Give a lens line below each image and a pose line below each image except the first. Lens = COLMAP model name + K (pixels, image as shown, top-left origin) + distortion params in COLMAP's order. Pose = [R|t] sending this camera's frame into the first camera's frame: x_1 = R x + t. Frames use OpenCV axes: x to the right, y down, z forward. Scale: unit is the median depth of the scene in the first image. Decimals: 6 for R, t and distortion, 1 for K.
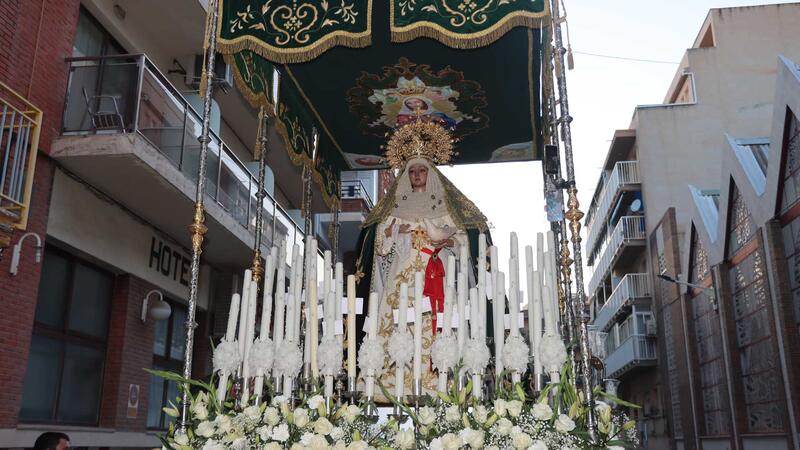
lens RADIAL K [[779.9, 0, 411.2], [0, 779.9, 199.2], [0, 0, 1]] dist [-0.101350, 0.207644]
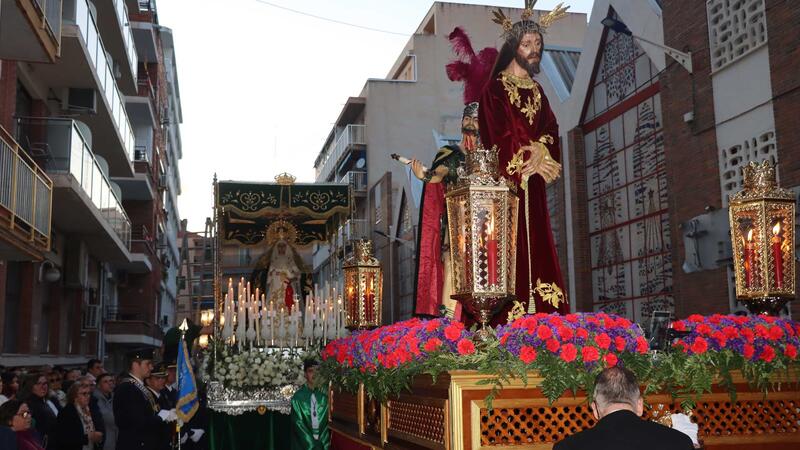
lens RADIAL K [[871.6, 0, 400.0], [0, 871.6, 225.0], [0, 0, 1]] dist [-0.094878, 0.263169]
pose [[0.940823, 0.032780, 0.337309, -0.138924], [-0.086406, 0.985619, 0.145221, -0.130527], [-0.327698, -0.165773, 0.930126, -0.386306]]
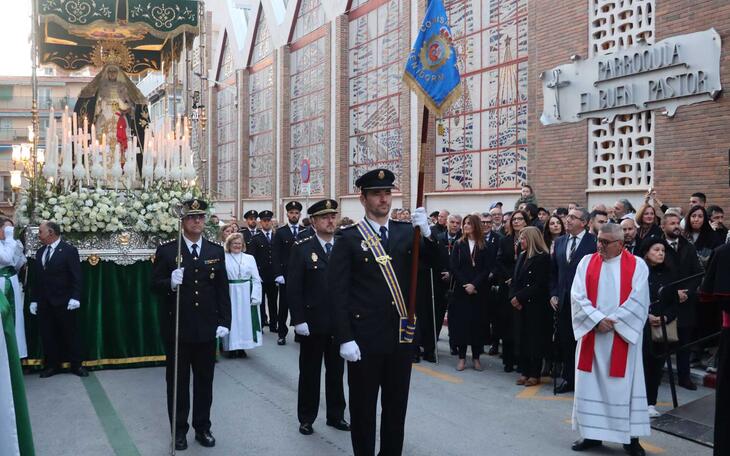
lens RADIAL K [[854.1, 0, 365.0], [0, 854.1, 228.0], [0, 0, 1]] dist [-0.072016, 0.040725]
pose [[0.857756, -0.008753, 0.513982, -0.142629], [-0.161128, 0.944891, 0.284989, -0.097082], [-0.488152, -0.327268, 0.809076, -0.299635]]
